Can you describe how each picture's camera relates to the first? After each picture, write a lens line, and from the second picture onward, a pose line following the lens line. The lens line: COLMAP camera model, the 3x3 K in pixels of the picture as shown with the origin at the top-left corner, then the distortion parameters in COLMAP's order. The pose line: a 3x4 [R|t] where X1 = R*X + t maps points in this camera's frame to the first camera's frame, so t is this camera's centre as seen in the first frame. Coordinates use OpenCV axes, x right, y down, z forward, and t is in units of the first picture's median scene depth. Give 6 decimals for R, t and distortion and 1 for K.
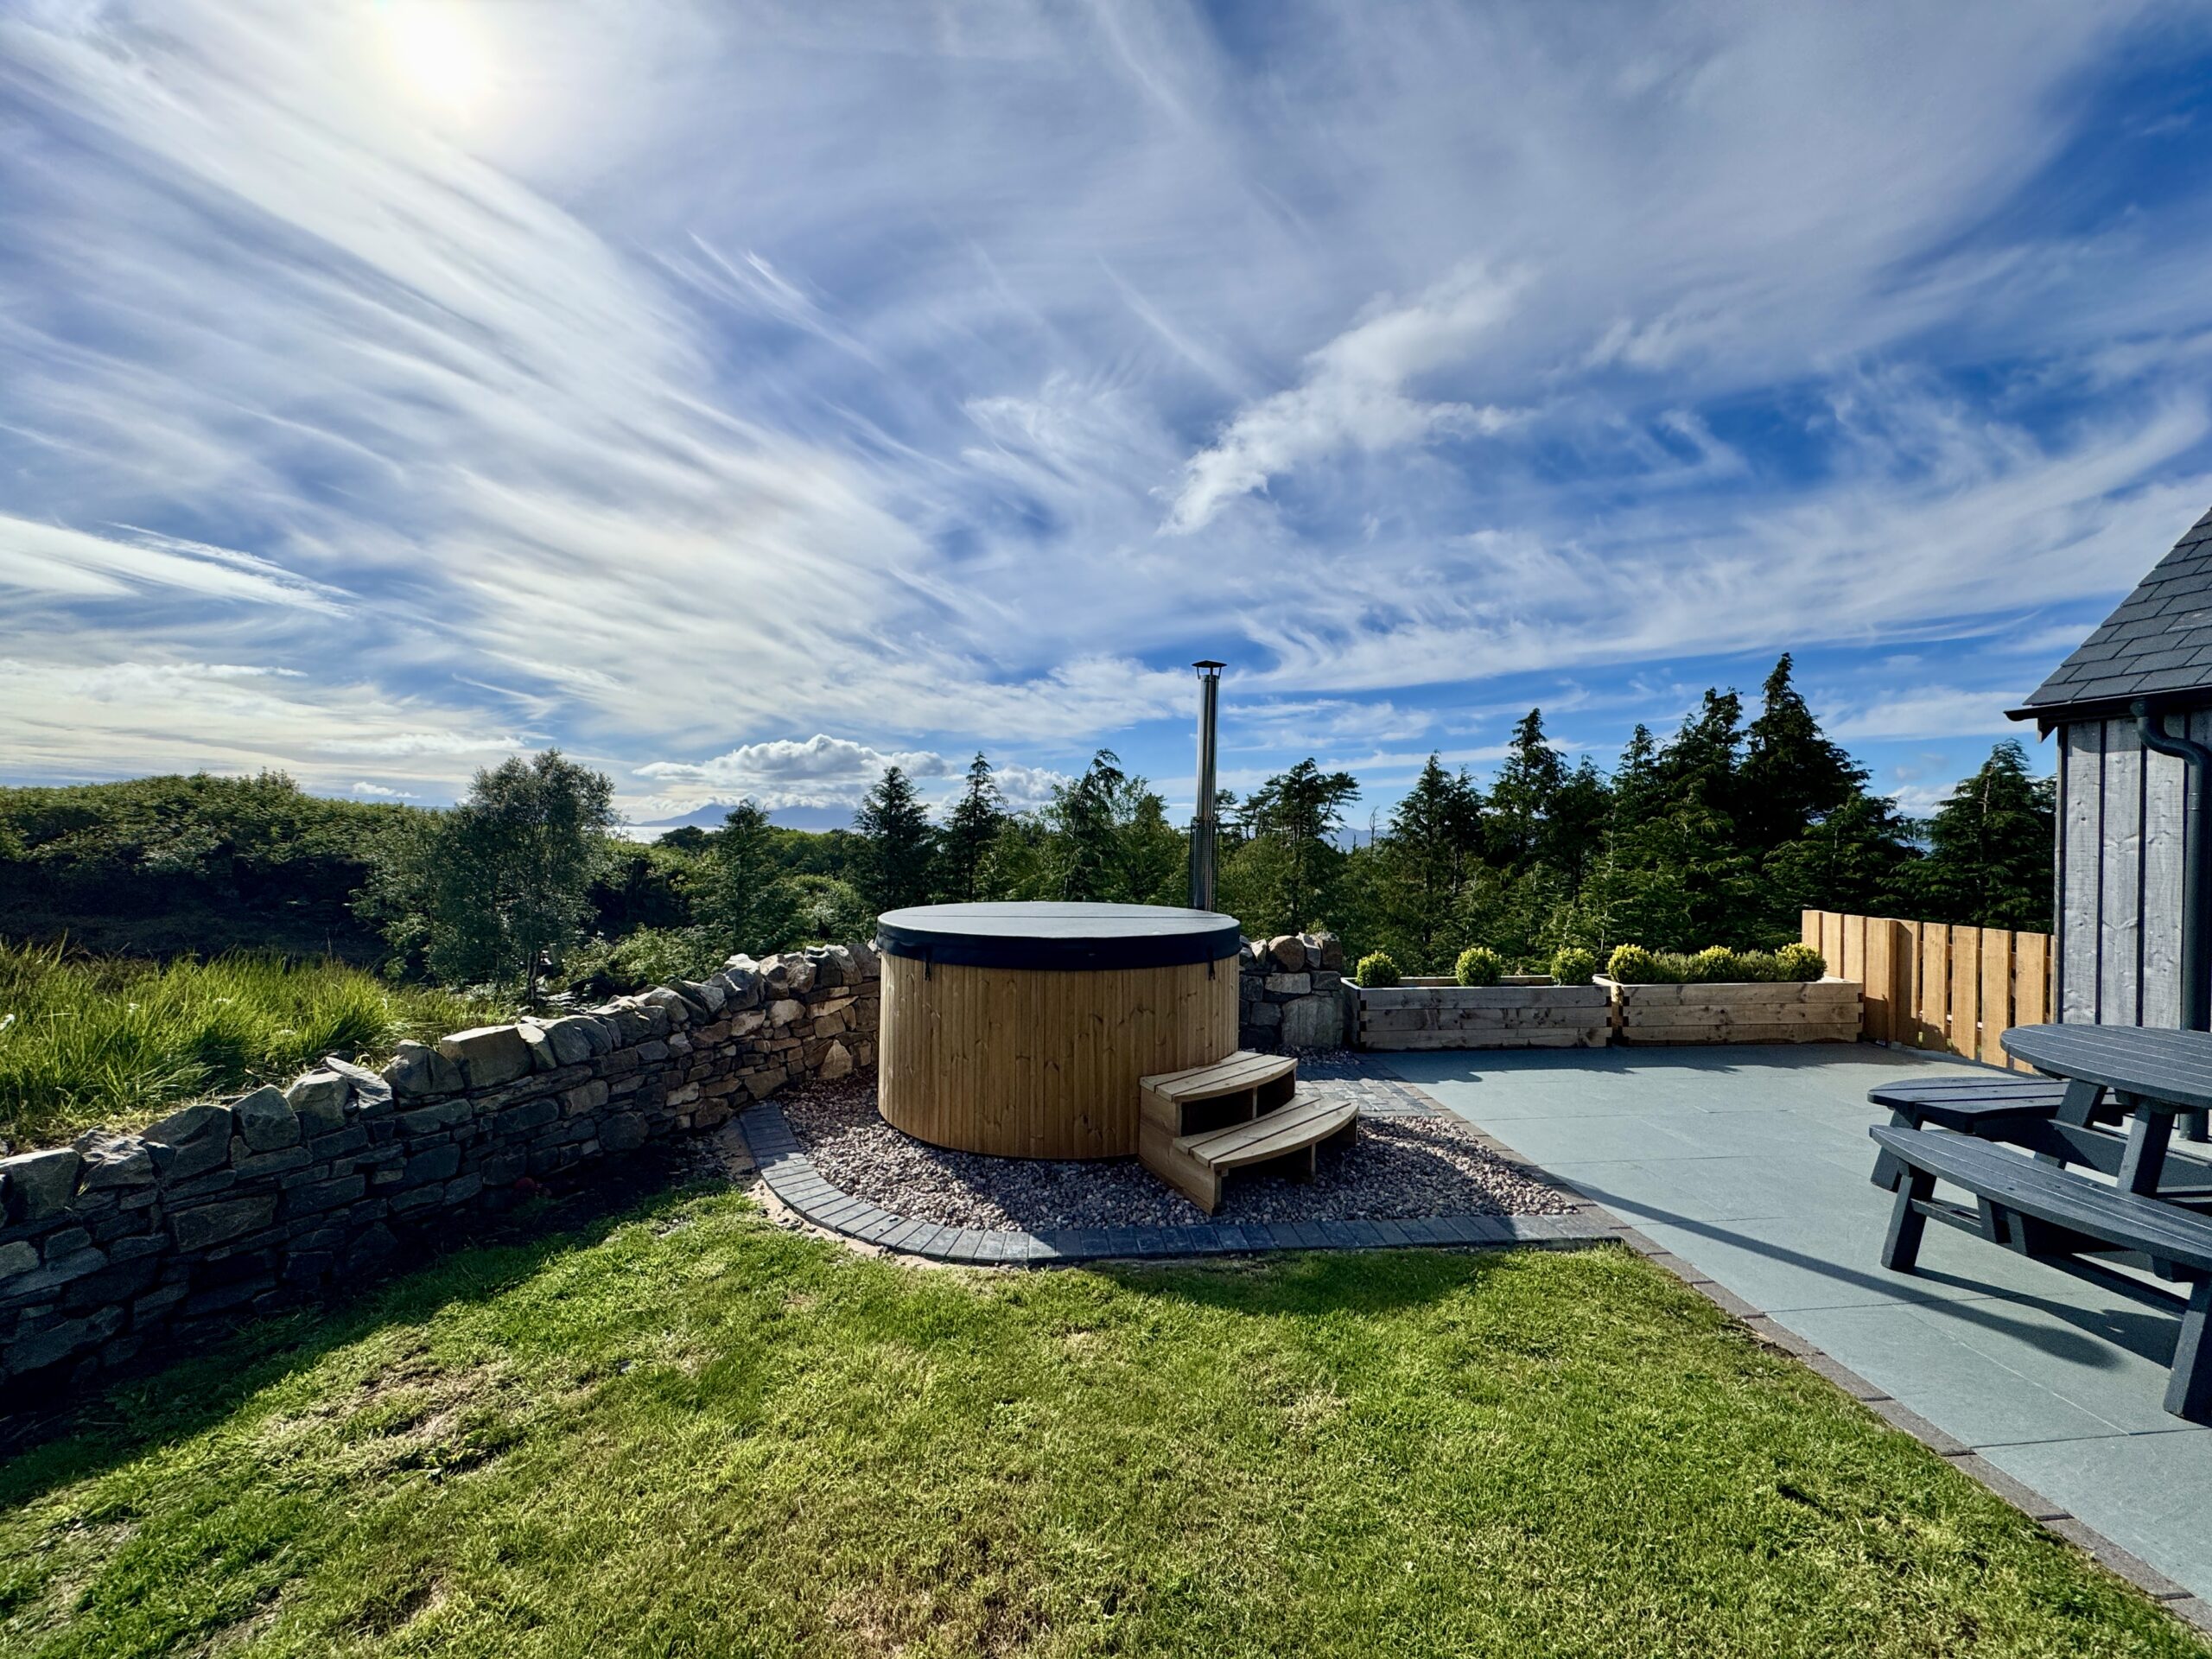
lens RADIAL K [[879.3, 0, 1098.9], [0, 879.3, 834.1], [0, 0, 1]] dist [-0.000206, 0.005296]
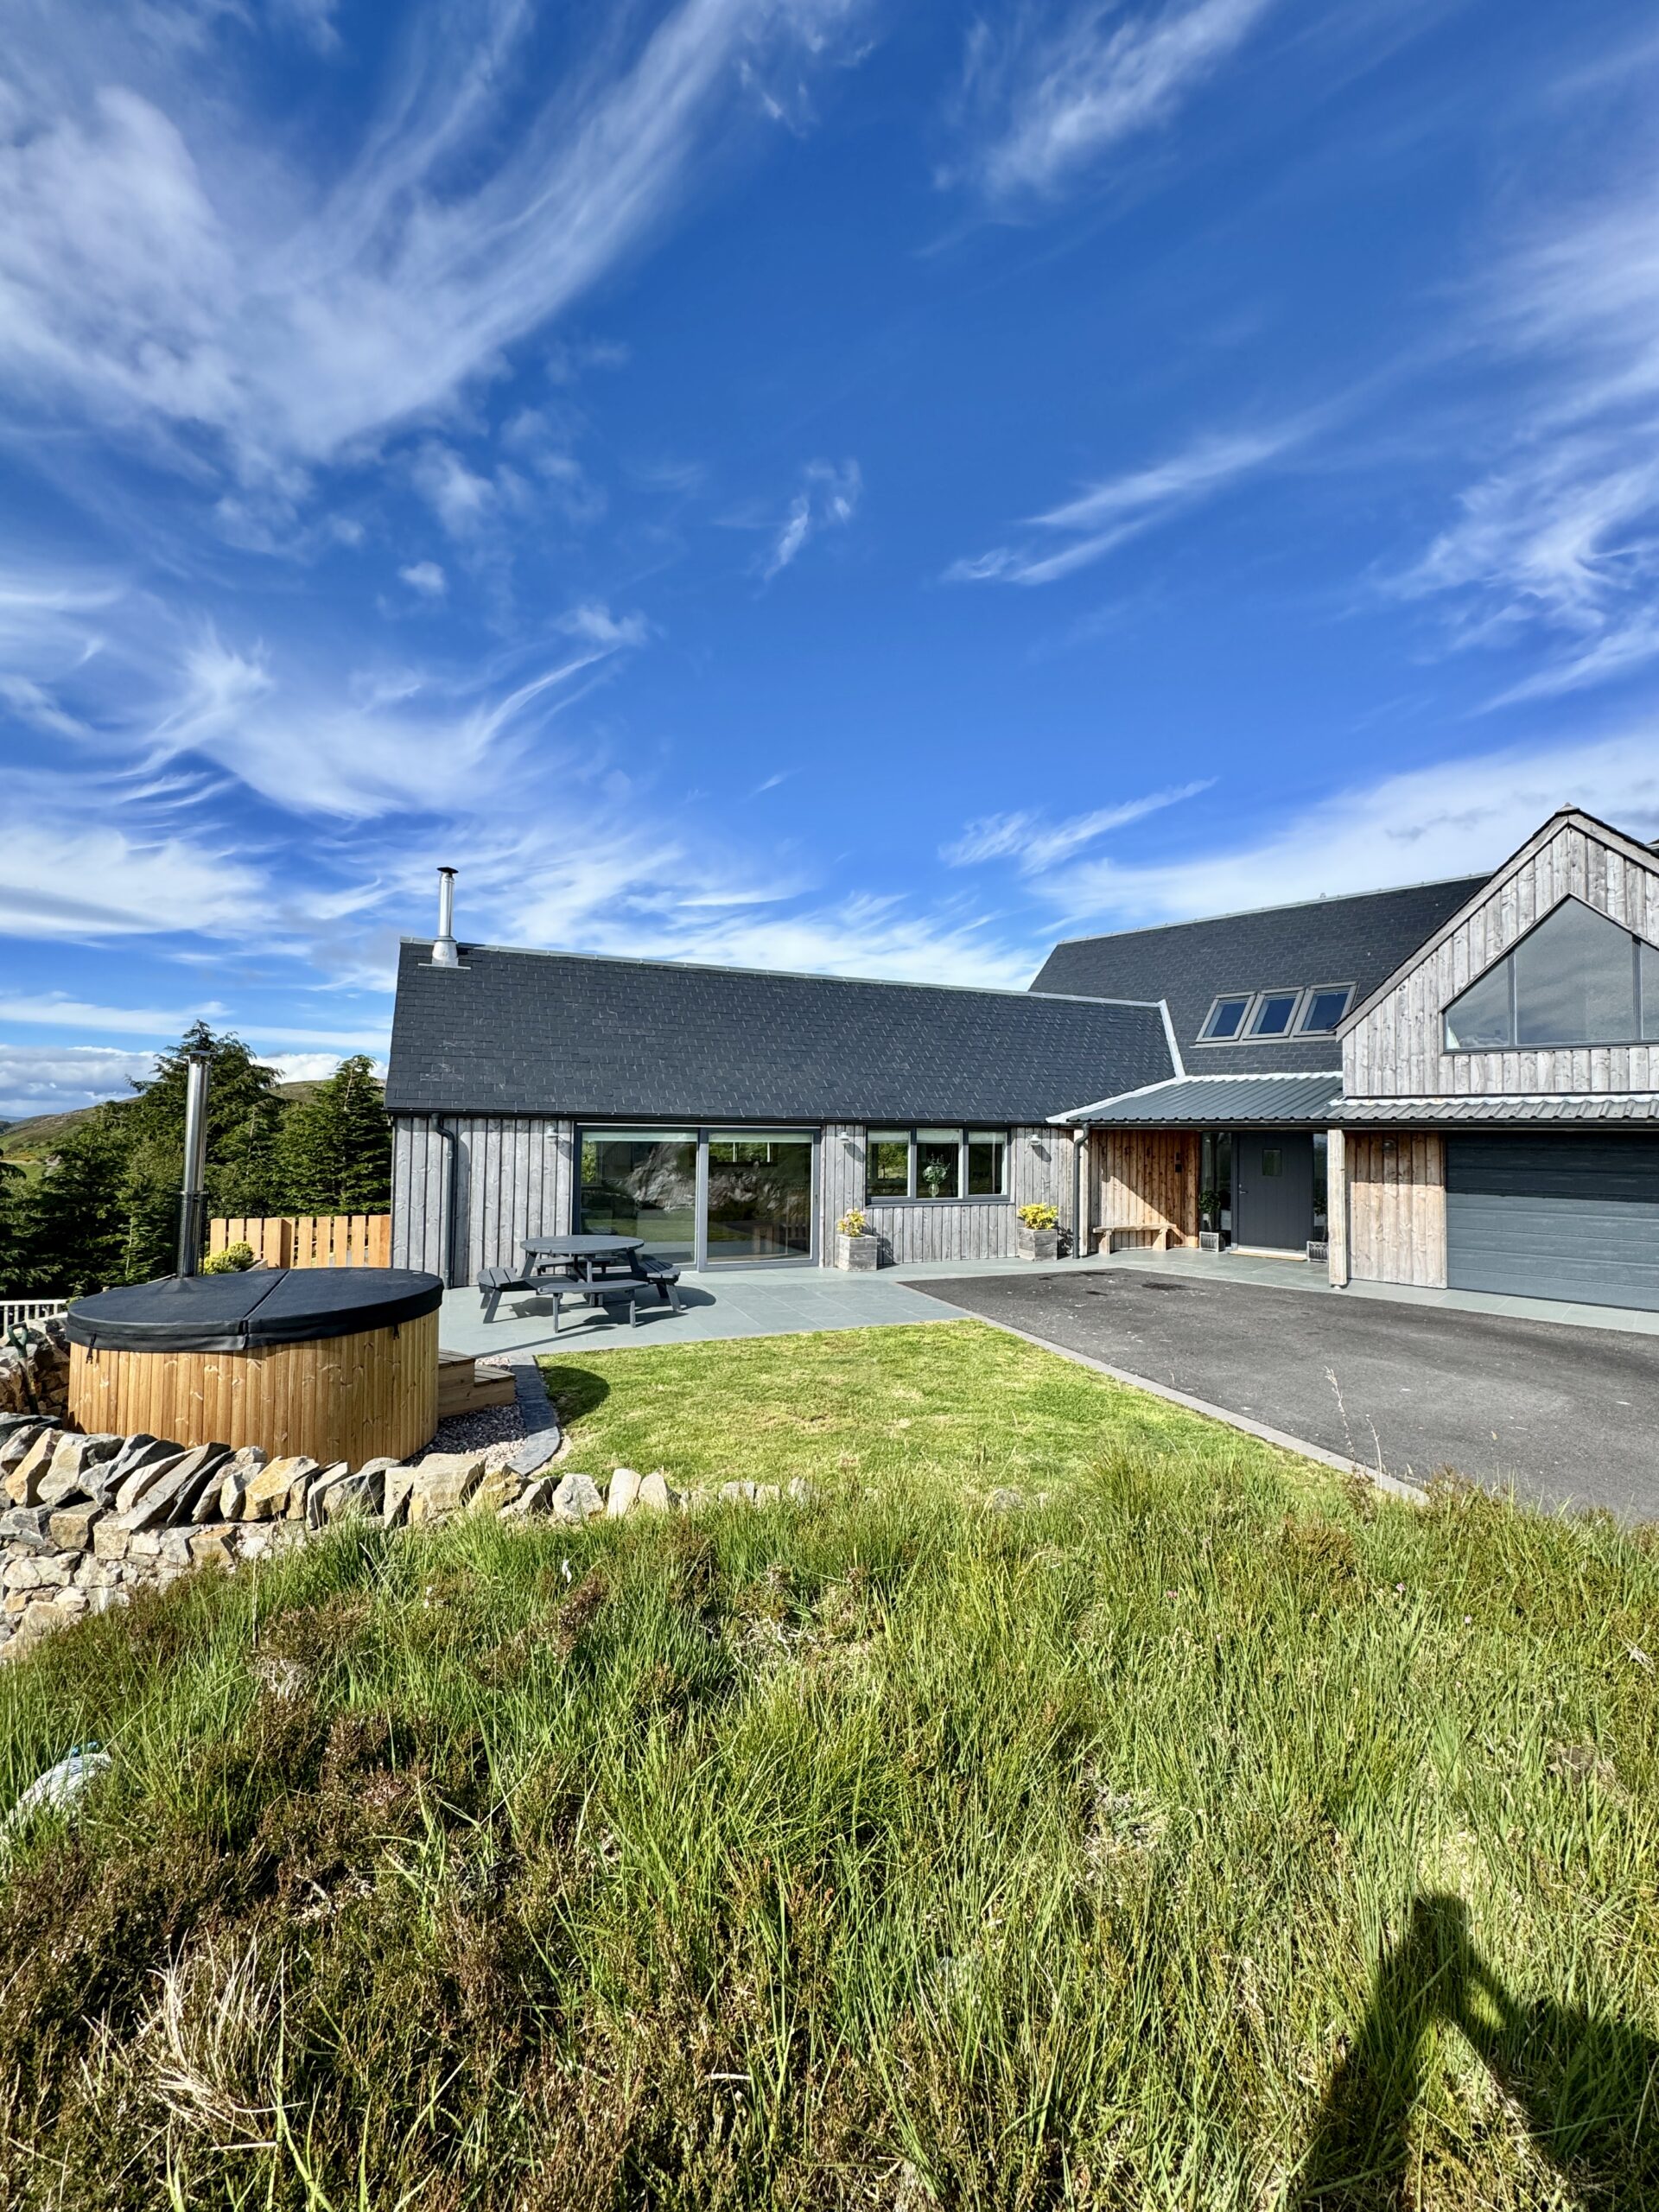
lens RADIAL K [[879.3, 0, 819.3], [0, 879.3, 1103.0], [0, 0, 1]] dist [-0.000206, 0.005296]
pose [[-0.306355, 0.013116, 0.951827, -0.345139], [-0.012023, 0.999772, -0.017646, -0.035997], [-0.951841, -0.016849, -0.306128, 0.172039]]
